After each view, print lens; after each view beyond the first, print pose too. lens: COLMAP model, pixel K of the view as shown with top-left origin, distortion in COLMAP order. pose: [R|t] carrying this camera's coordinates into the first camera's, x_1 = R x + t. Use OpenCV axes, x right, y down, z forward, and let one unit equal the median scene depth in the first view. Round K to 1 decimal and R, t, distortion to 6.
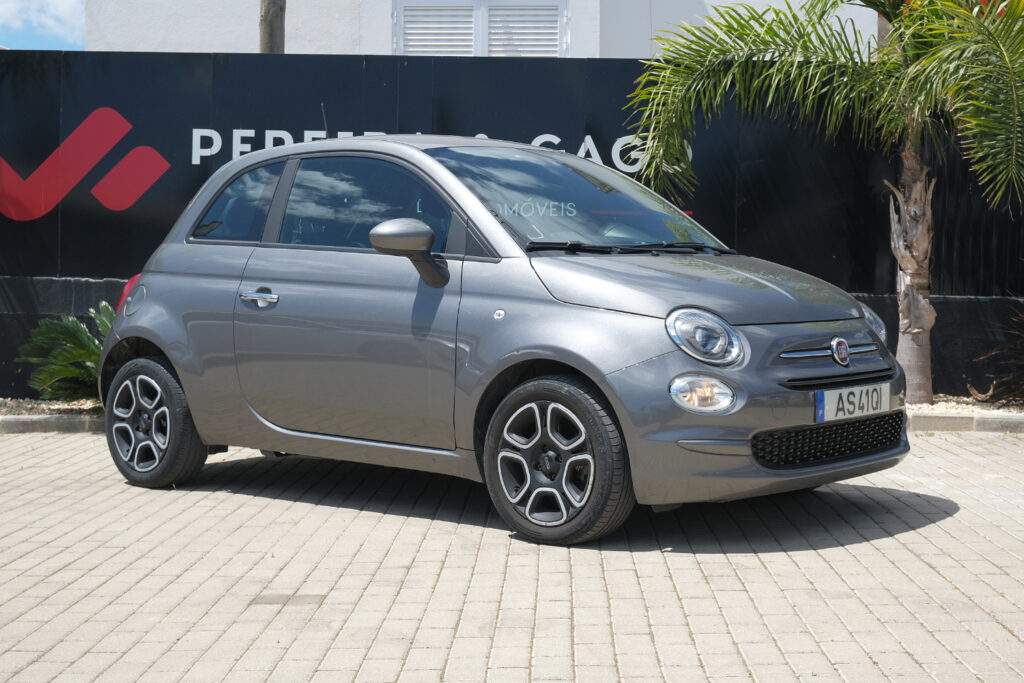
lens RADIAL K [[1509.0, 0, 512.0], [0, 1509.0, 341.5], [0, 0, 1]] dist [-0.018923, -0.051834]
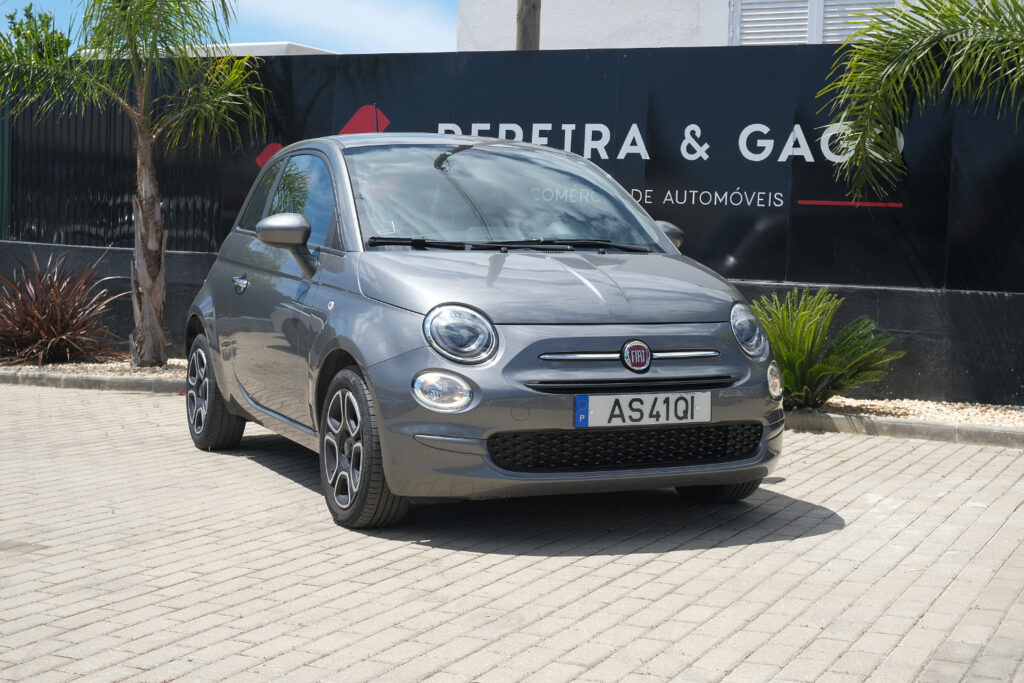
lens RADIAL K [[1488.4, 0, 512.0], [0, 1488.4, 341.5], [0, 0, 1]] dist [-0.012886, 0.039631]
pose [[0.913334, 0.044445, -0.404778, 0.296919], [-0.039443, 0.999008, 0.020694, -0.010754], [0.405296, -0.002935, 0.914181, 0.055536]]
